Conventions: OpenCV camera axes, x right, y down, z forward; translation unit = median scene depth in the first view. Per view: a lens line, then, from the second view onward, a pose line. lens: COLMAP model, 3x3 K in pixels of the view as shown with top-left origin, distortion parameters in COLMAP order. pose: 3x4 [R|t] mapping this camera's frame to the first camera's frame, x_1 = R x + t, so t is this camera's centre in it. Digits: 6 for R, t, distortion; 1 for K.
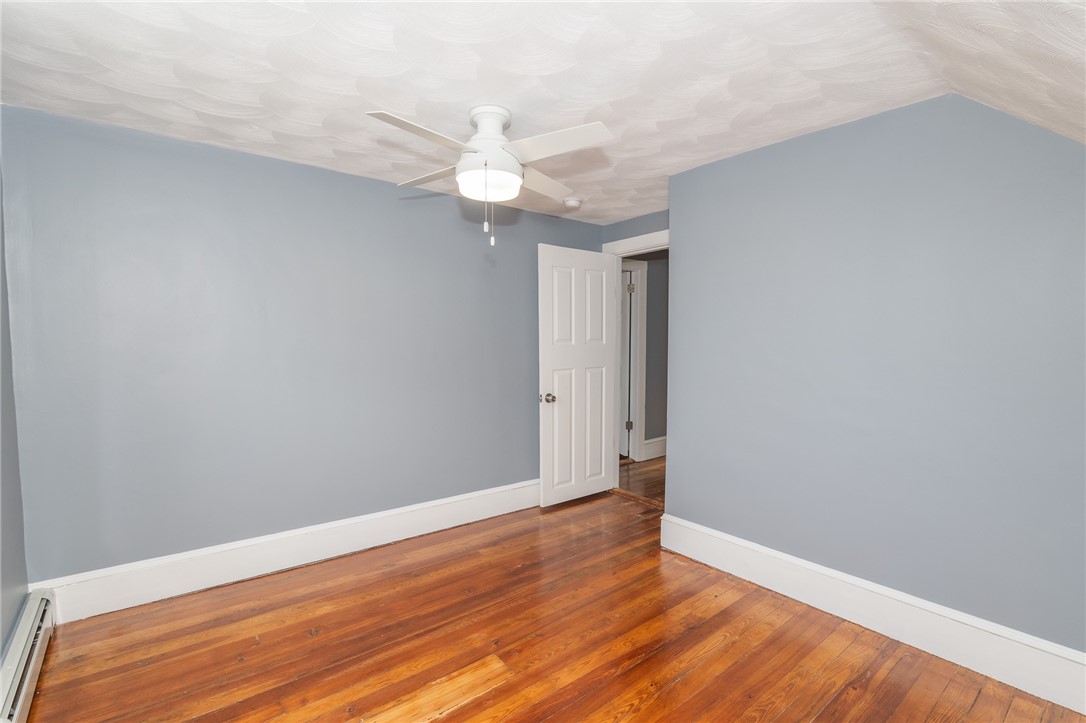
lens RADIAL K [[509.5, 0, 544.4], [0, 509.5, 363.2], [0, 0, 1]] dist [0.000764, 0.000062]
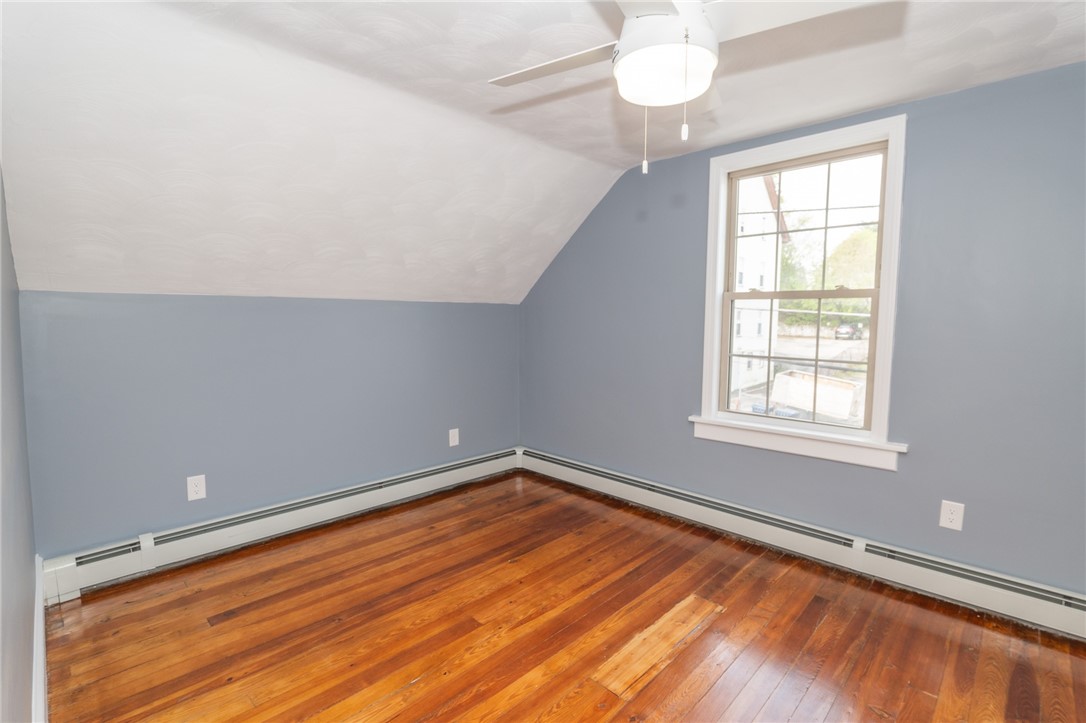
lens RADIAL K [[509.5, 0, 541.6], [0, 509.5, 360.1], [0, 0, 1]] dist [0.000764, 0.000062]
pose [[-0.993076, 0.002695, -0.117441, 0.138369], [-0.013255, 0.990782, 0.134818, -0.079853], [0.116722, 0.135441, -0.983886, 1.836989]]
